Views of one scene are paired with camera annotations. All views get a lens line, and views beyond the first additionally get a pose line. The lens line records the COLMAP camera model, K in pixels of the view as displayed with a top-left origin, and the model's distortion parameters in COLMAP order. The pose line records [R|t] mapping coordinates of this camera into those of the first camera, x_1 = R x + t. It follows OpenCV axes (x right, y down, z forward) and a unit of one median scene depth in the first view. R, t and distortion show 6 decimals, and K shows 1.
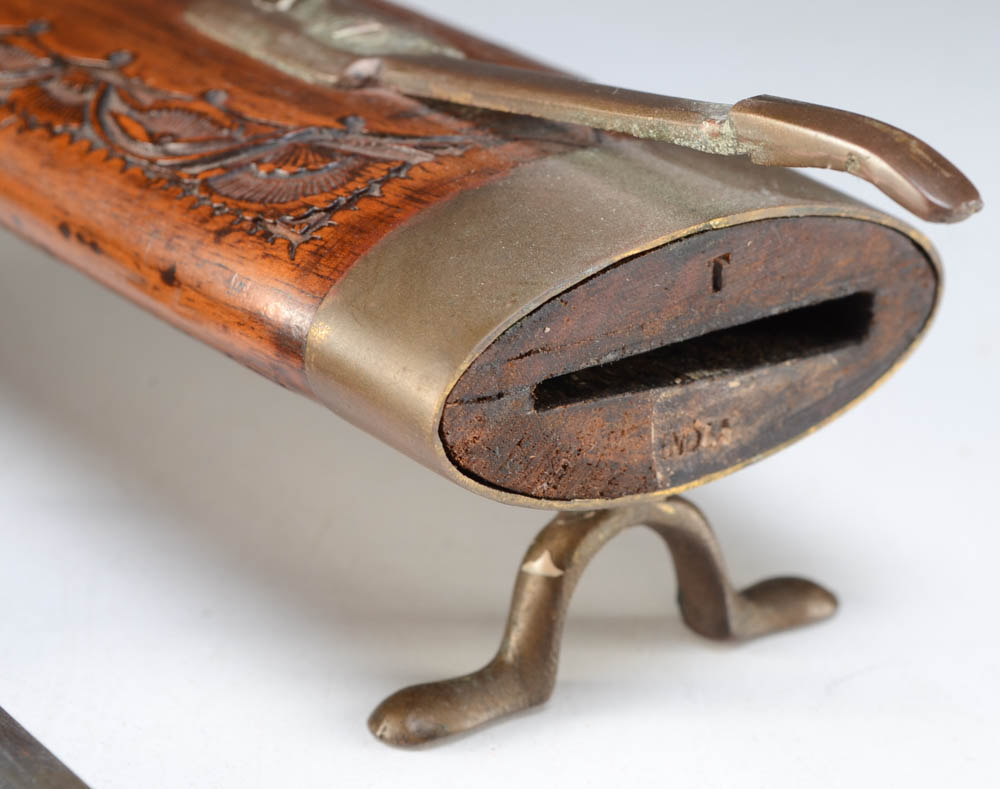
lens RADIAL K [[2652.5, 0, 500.3], [0, 2652.5, 395.6], [0, 0, 1]] dist [-0.068636, 0.000000]
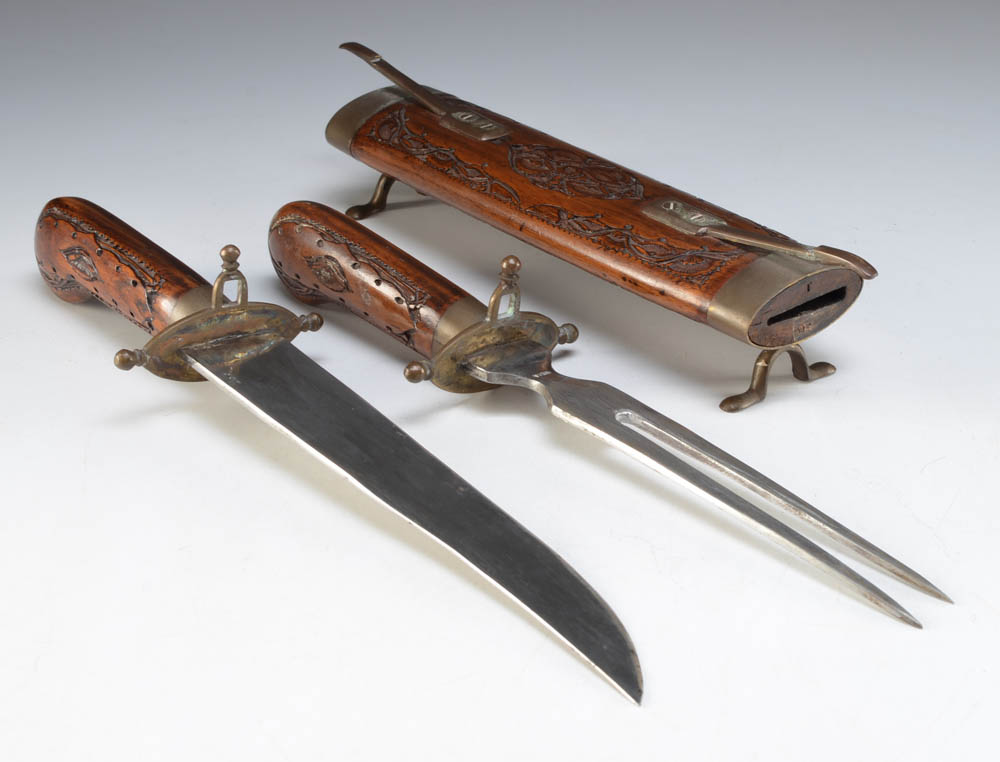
lens RADIAL K [[1881.5, 0, 499.9], [0, 1881.5, 379.5], [0, 0, 1]] dist [-0.003828, 0.000000]
pose [[0.998526, -0.052702, 0.012971, -0.395344], [0.051482, 0.995375, 0.081105, -0.150944], [-0.017185, -0.080318, 0.996621, -1.683084]]
